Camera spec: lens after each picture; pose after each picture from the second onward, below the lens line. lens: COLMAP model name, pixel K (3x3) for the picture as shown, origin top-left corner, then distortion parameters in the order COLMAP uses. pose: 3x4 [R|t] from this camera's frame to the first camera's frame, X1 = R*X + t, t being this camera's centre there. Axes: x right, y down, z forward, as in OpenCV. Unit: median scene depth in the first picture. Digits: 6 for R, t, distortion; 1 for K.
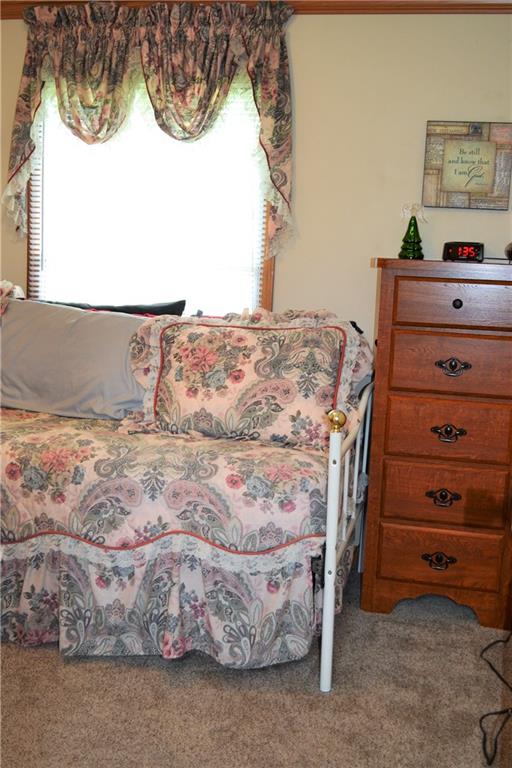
lens RADIAL K [[832.3, 0, 256.0], [0, 832.3, 384.0], [0, 0, 1]] dist [-0.045906, -0.013172]
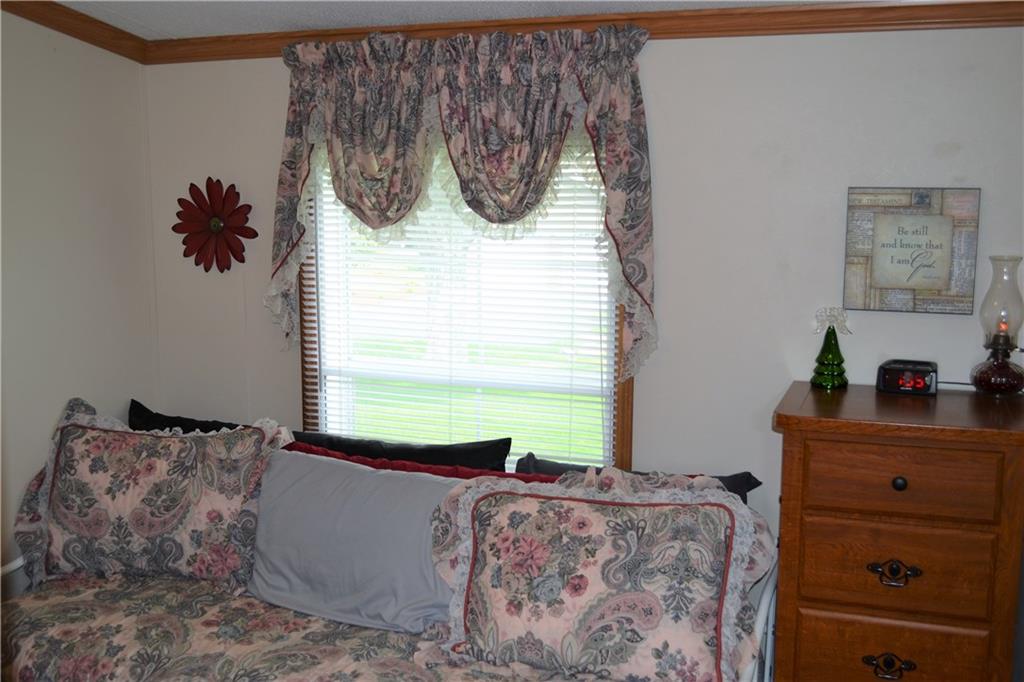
lens RADIAL K [[1040.3, 0, 512.0], [0, 1040.3, 341.0], [0, 0, 1]] dist [-0.044644, -0.024165]
pose [[0.991265, -0.026554, -0.129186, 0.037297], [0.025181, 0.999608, -0.012253, -0.185627], [0.129461, 0.008893, 0.991545, 0.110288]]
